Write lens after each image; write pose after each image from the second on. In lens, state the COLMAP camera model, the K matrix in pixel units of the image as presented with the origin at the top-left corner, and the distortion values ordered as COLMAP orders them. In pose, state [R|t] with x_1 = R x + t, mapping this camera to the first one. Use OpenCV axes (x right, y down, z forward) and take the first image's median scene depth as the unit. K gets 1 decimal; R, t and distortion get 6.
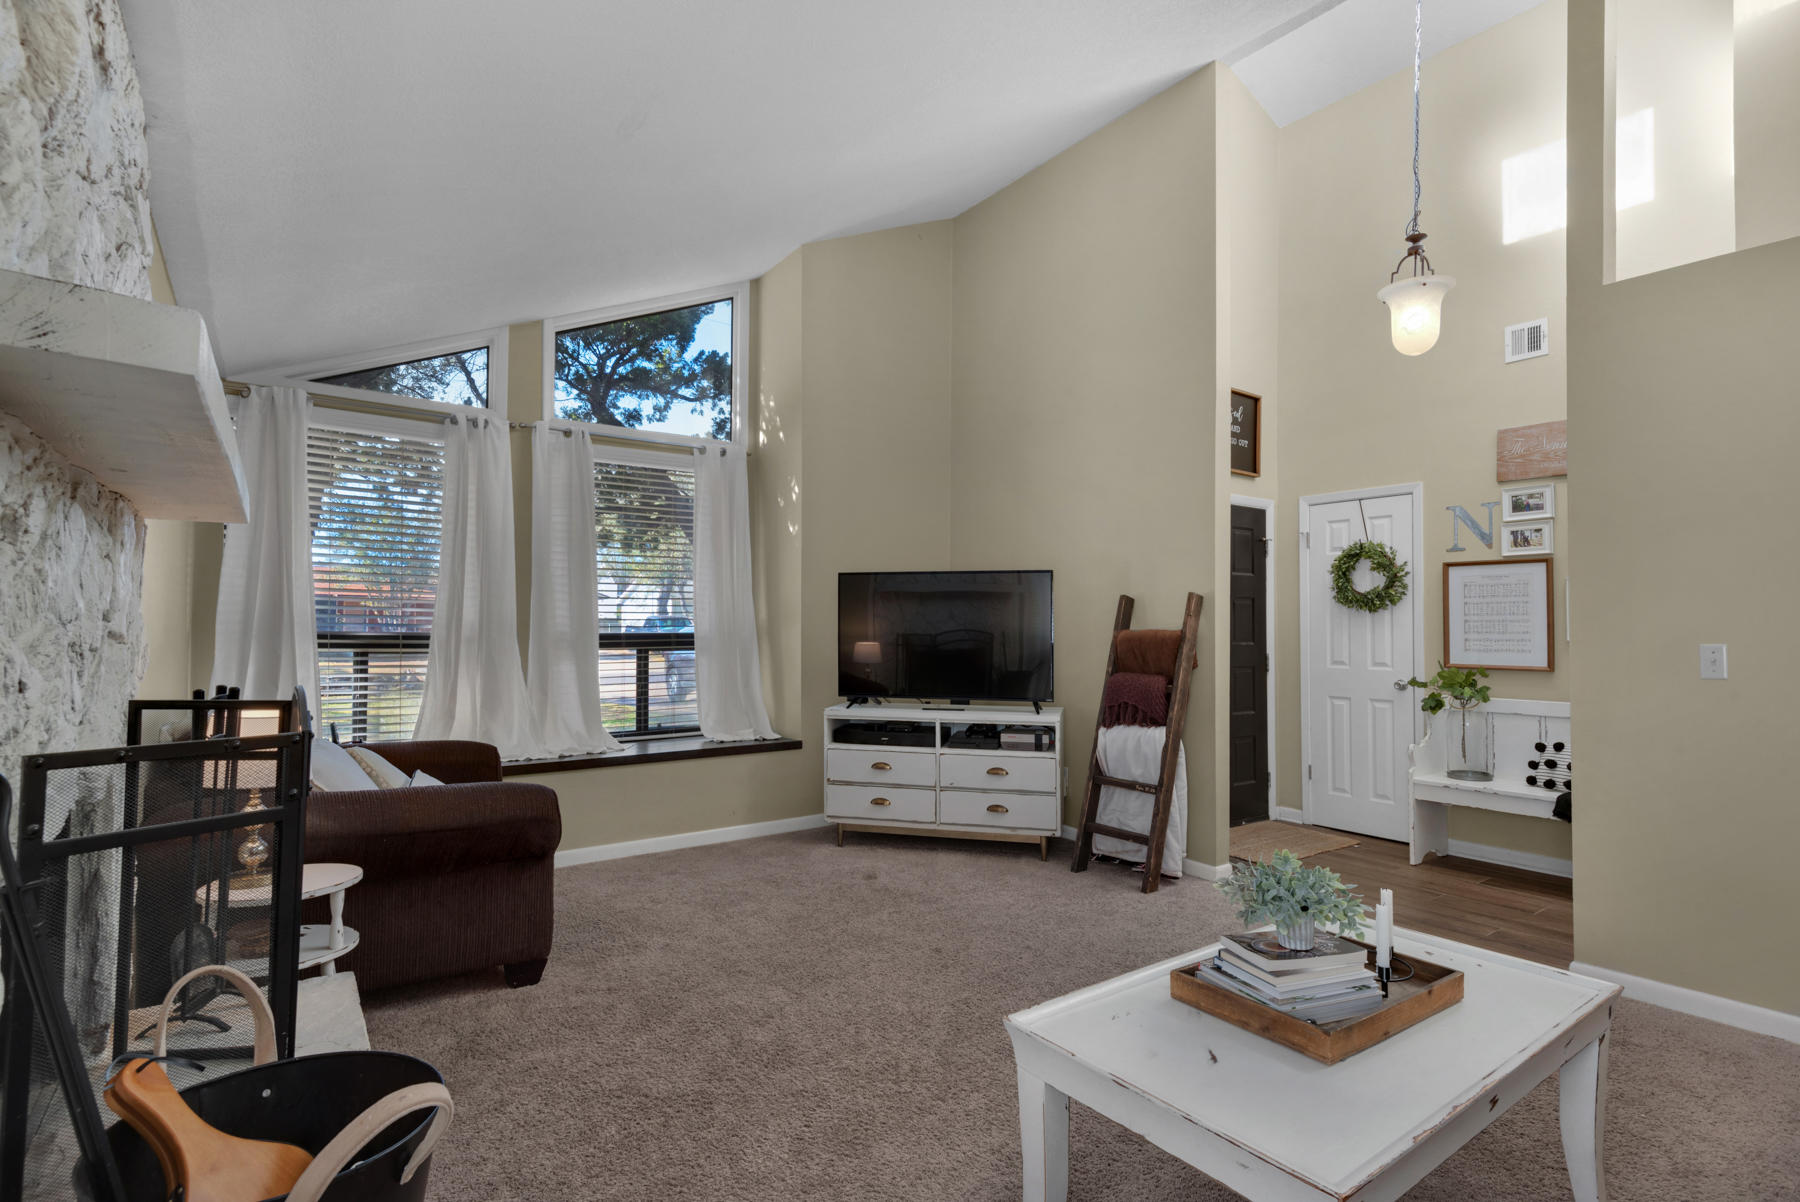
lens RADIAL K [[852.3, 0, 903.6], [0, 852.3, 623.2], [0, 0, 1]] dist [0.019019, -0.018929]
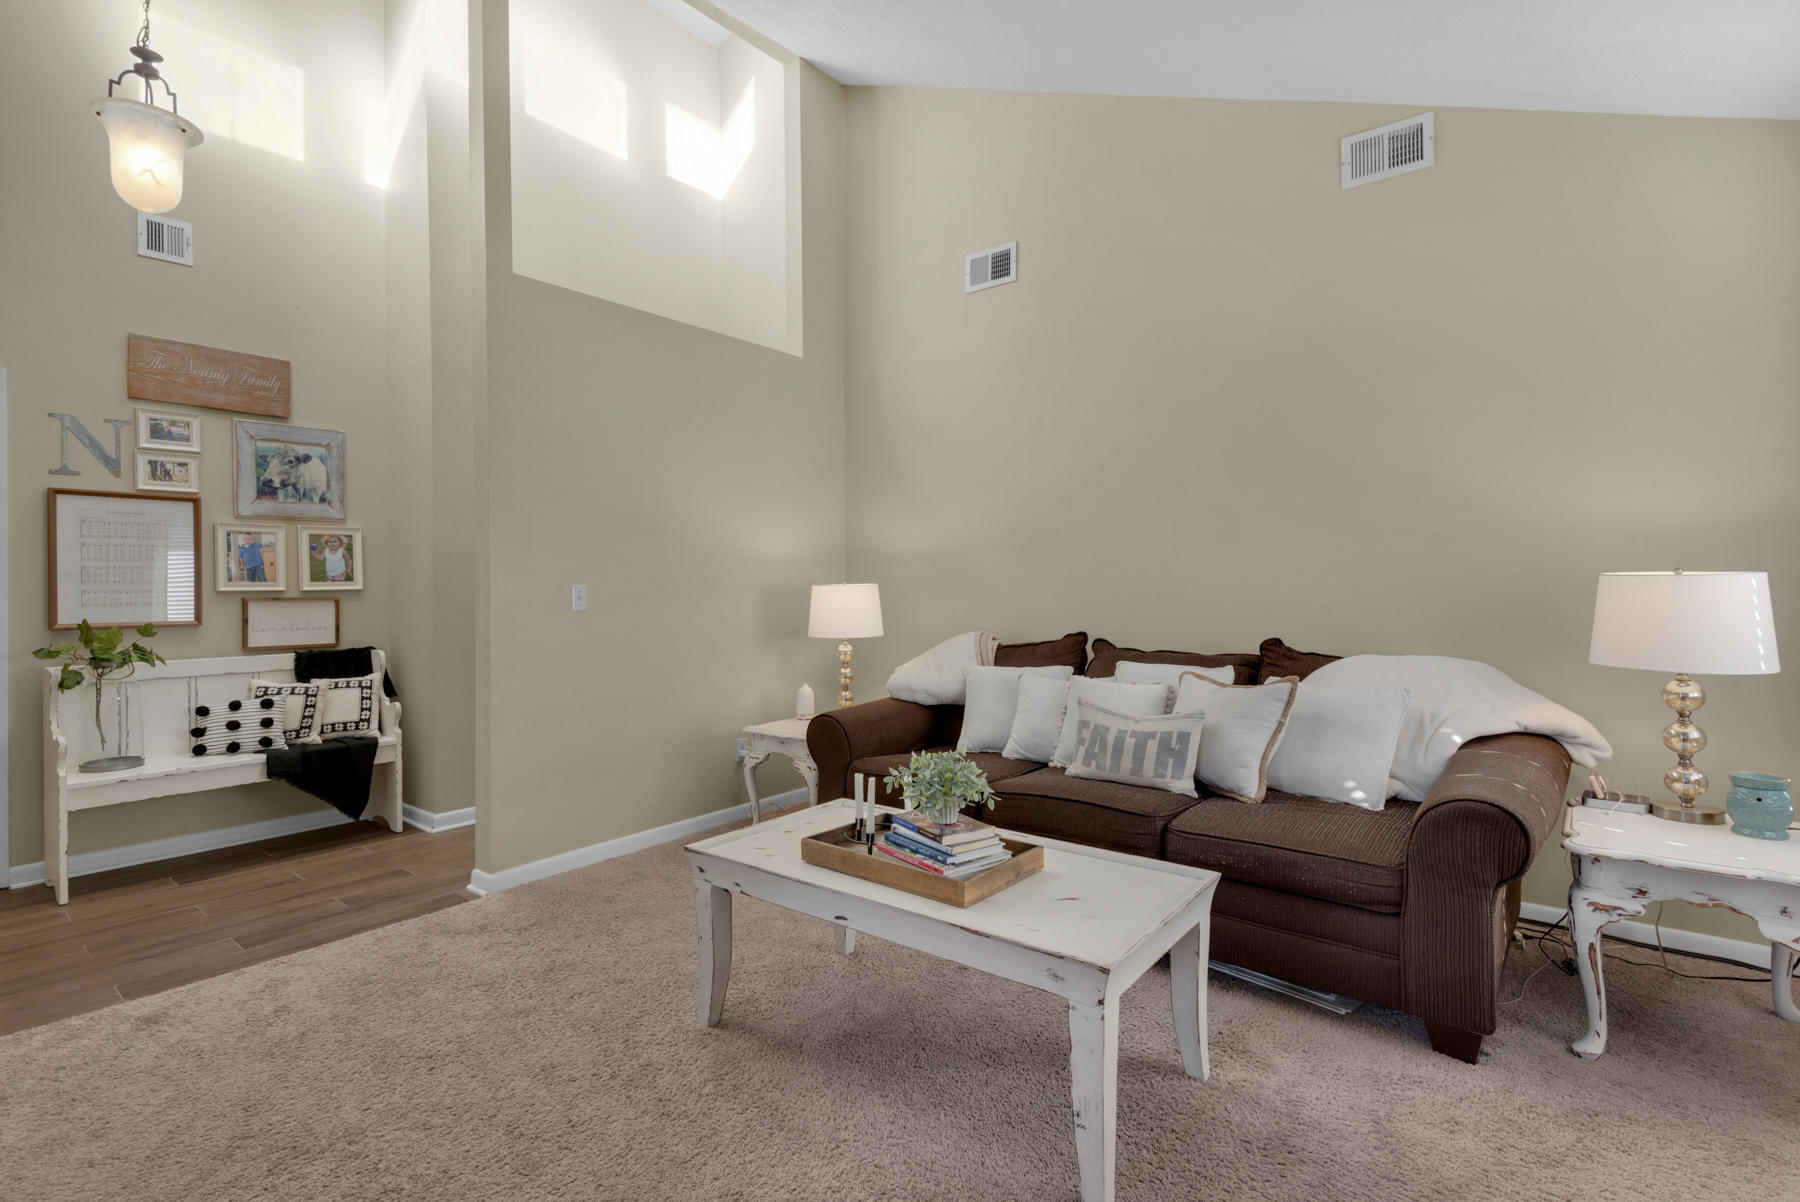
lens RADIAL K [[855.2, 0, 862.5], [0, 855.2, 578.8], [0, 0, 1]] dist [0.006094, -0.000618]
pose [[-0.232075, 0.008754, 0.972658, -0.265714], [0.004206, 0.999959, -0.007997, 0.017665], [-0.972689, 0.002235, -0.232103, 0.521736]]
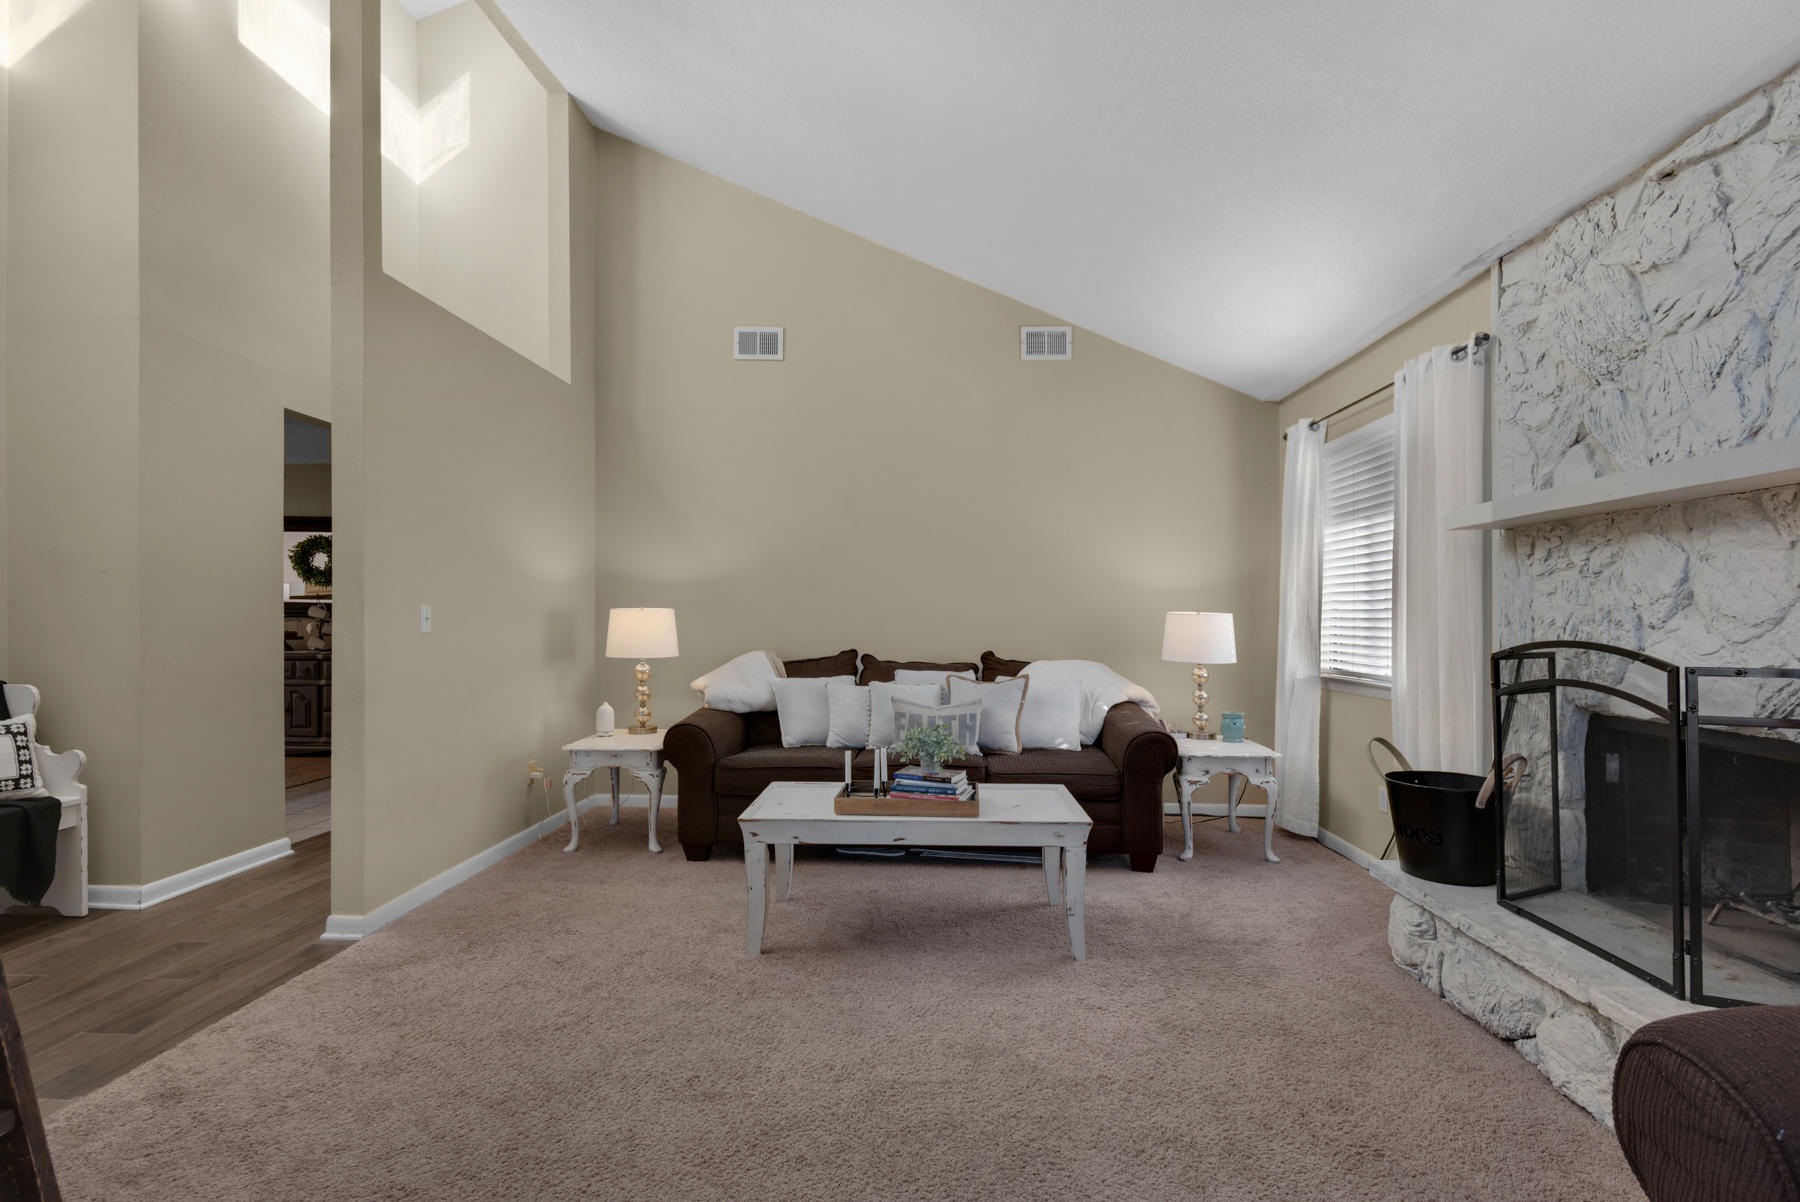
lens RADIAL K [[895.4, 0, 900.0], [0, 895.4, 601.0], [0, 0, 1]] dist [-0.002079, -0.000160]
pose [[-0.782163, -0.000154, 0.623074, -0.254166], [-0.012777, 0.999794, -0.015792, 0.019643], [-0.622943, -0.020313, -0.782004, 0.957286]]
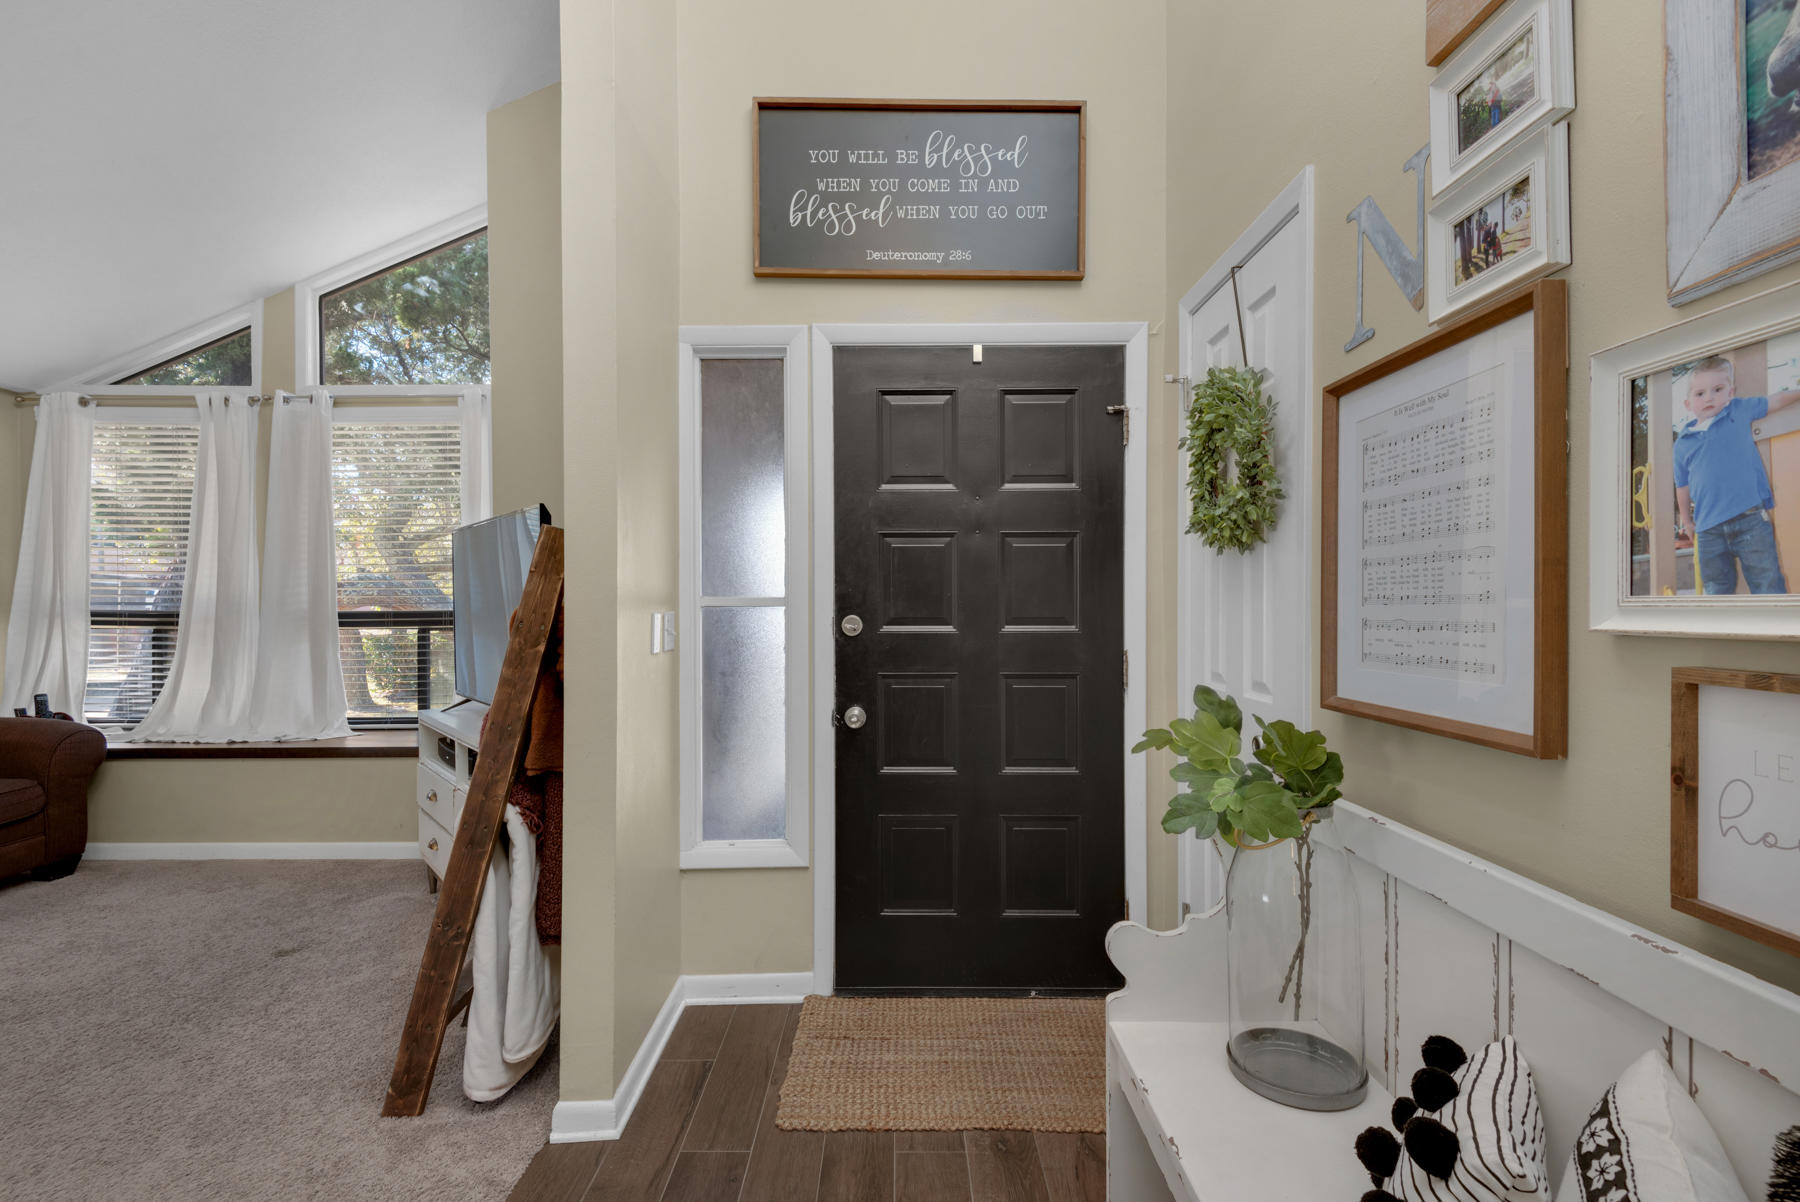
lens RADIAL K [[831.4, 0, 905.1], [0, 831.4, 607.3], [0, 0, 1]] dist [0.001092, -0.000090]
pose [[0.808347, -0.005949, -0.588677, 0.727745], [0.009070, 0.999956, 0.002349, 0.012130], [0.588637, -0.007238, 0.808365, 0.686789]]
